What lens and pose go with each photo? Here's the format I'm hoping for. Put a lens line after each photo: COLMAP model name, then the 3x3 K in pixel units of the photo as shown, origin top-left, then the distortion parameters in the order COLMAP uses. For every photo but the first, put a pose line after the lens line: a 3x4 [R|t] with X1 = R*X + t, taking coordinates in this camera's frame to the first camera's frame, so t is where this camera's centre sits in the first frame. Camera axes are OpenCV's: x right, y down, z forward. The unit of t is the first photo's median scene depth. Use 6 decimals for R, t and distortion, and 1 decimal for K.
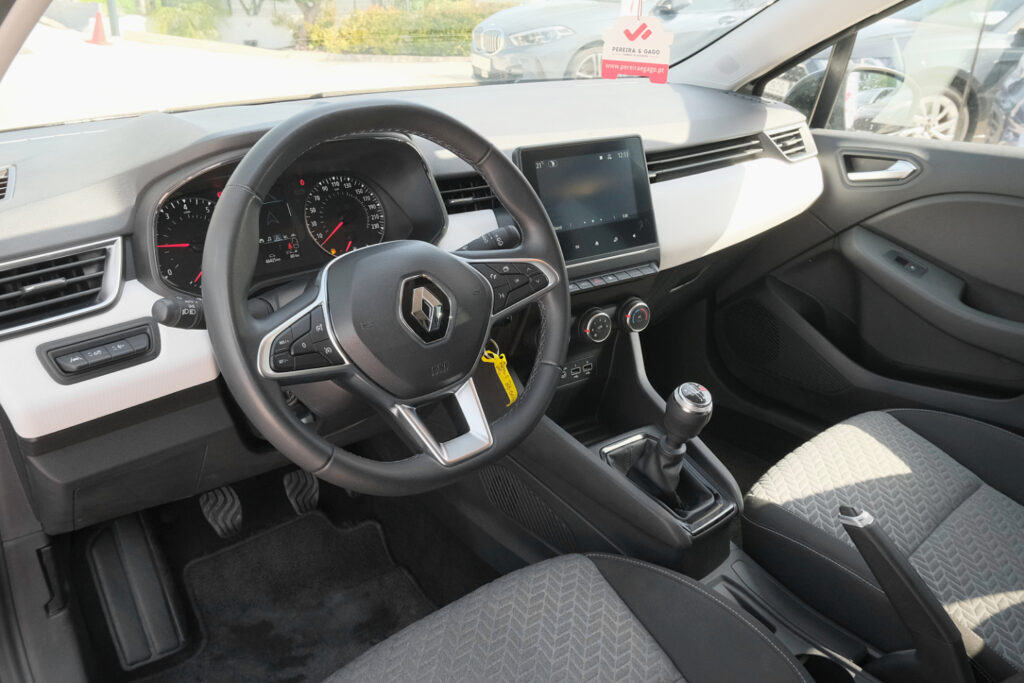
lens RADIAL K [[793.7, 0, 512.0], [0, 793.7, 341.5], [0, 0, 1]] dist [-0.008689, -0.003729]
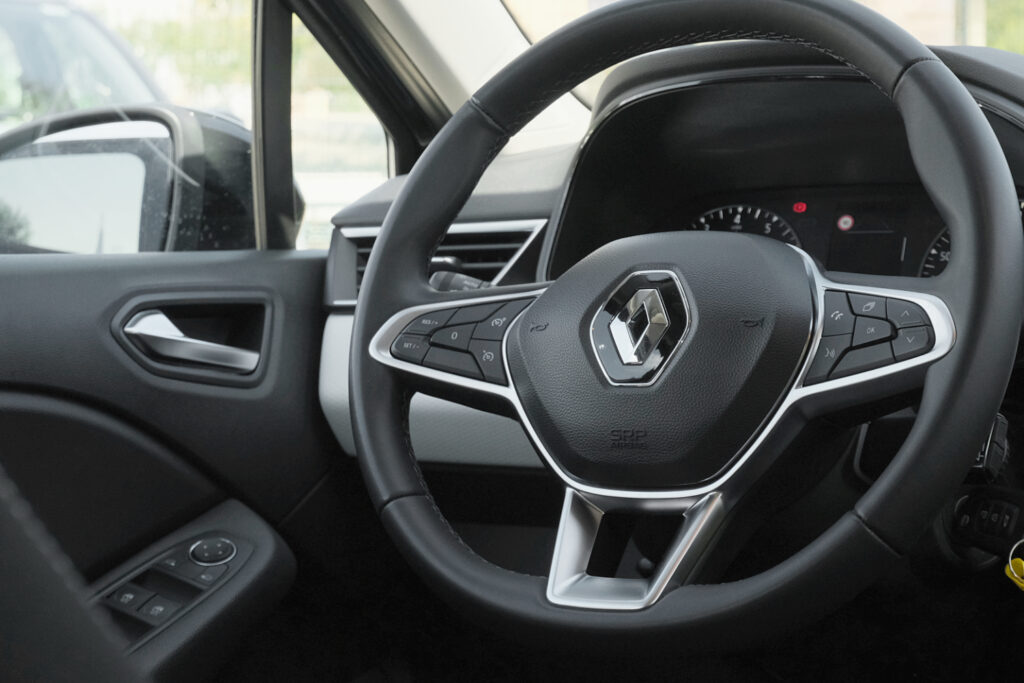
lens RADIAL K [[2008.1, 0, 512.0], [0, 2008.1, 341.5], [0, 0, 1]] dist [-0.003647, 0.108014]
pose [[0.336087, 0.056847, -0.940114, 0.623409], [-0.352891, 0.933062, -0.069736, 0.051847], [0.873220, 0.355195, 0.333651, 0.254966]]
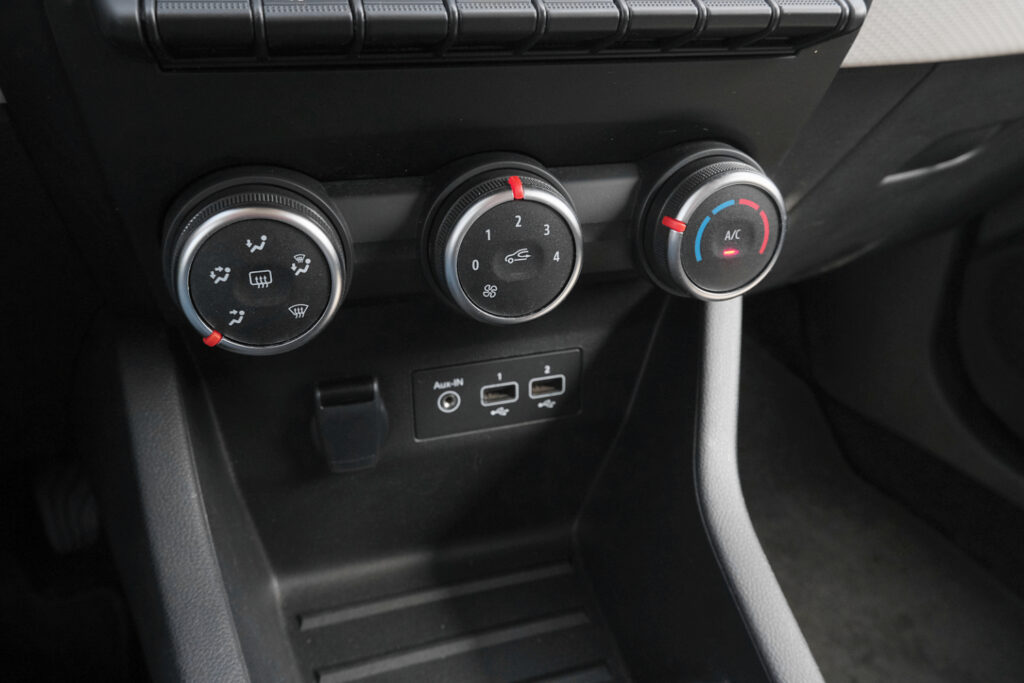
lens RADIAL K [[782.2, 0, 512.0], [0, 782.2, 341.5], [0, 0, 1]] dist [-0.002122, -0.001287]
pose [[0.966976, 0.161424, -0.197232, 0.123442], [-0.137565, 0.982019, 0.129284, -0.017930], [0.214555, -0.097882, 0.971795, 0.637906]]
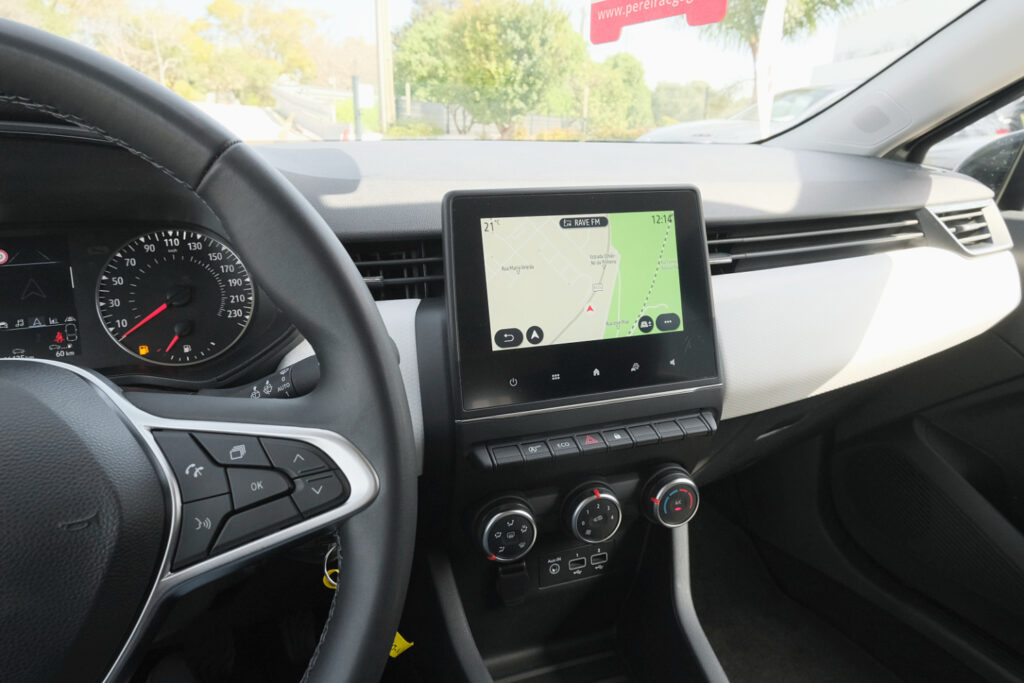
lens RADIAL K [[644.4, 0, 512.0], [0, 644.4, 341.5], [0, 0, 1]] dist [-0.000750, 0.000980]
pose [[0.971263, 0.080658, -0.223927, 0.115213], [-0.100410, 0.991864, -0.078251, -0.080435], [0.215794, 0.098486, 0.971459, 0.425902]]
